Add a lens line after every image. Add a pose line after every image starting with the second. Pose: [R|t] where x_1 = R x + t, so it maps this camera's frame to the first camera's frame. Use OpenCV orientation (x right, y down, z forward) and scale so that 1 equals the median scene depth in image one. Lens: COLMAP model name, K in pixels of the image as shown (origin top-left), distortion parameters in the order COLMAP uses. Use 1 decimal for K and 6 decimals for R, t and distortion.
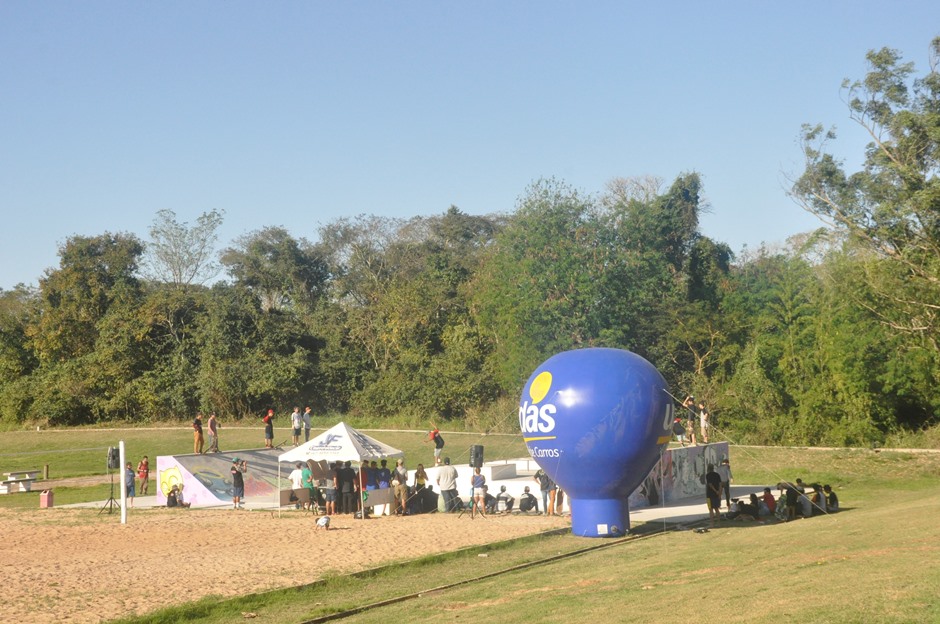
lens RADIAL K [[1330.4, 0, 474.2], [0, 1330.4, 312.7], [0, 0, 1]] dist [0.000648, 0.000000]
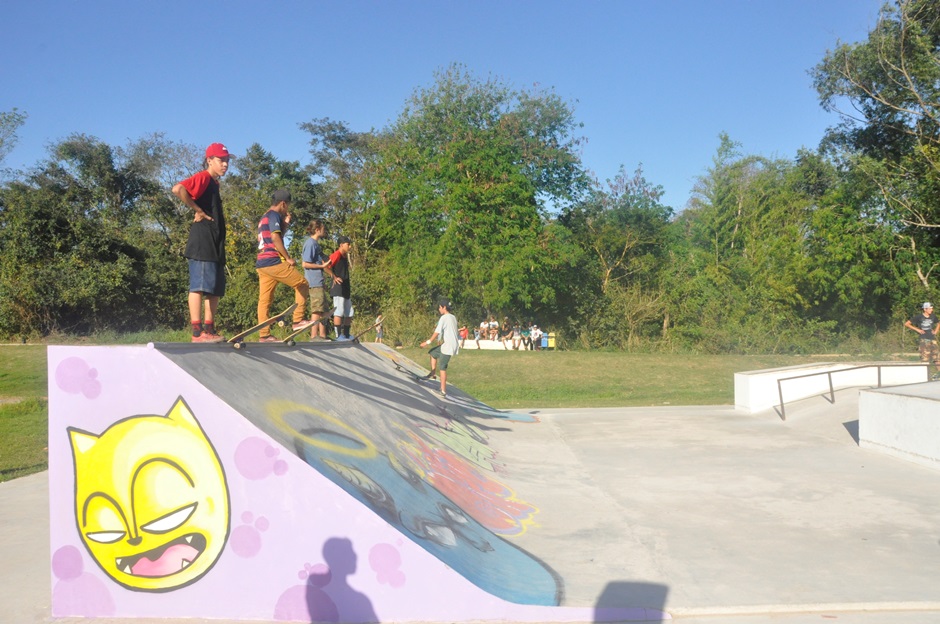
lens RADIAL K [[740.4, 0, 468.1], [0, 740.4, 313.9], [0, 0, 1]] dist [-0.149526, 0.109571]
pose [[0.910873, 0.023484, 0.412017, -0.121588], [-0.031133, 0.999445, 0.011862, 0.054173], [-0.411510, -0.023632, 0.911099, 0.478984]]
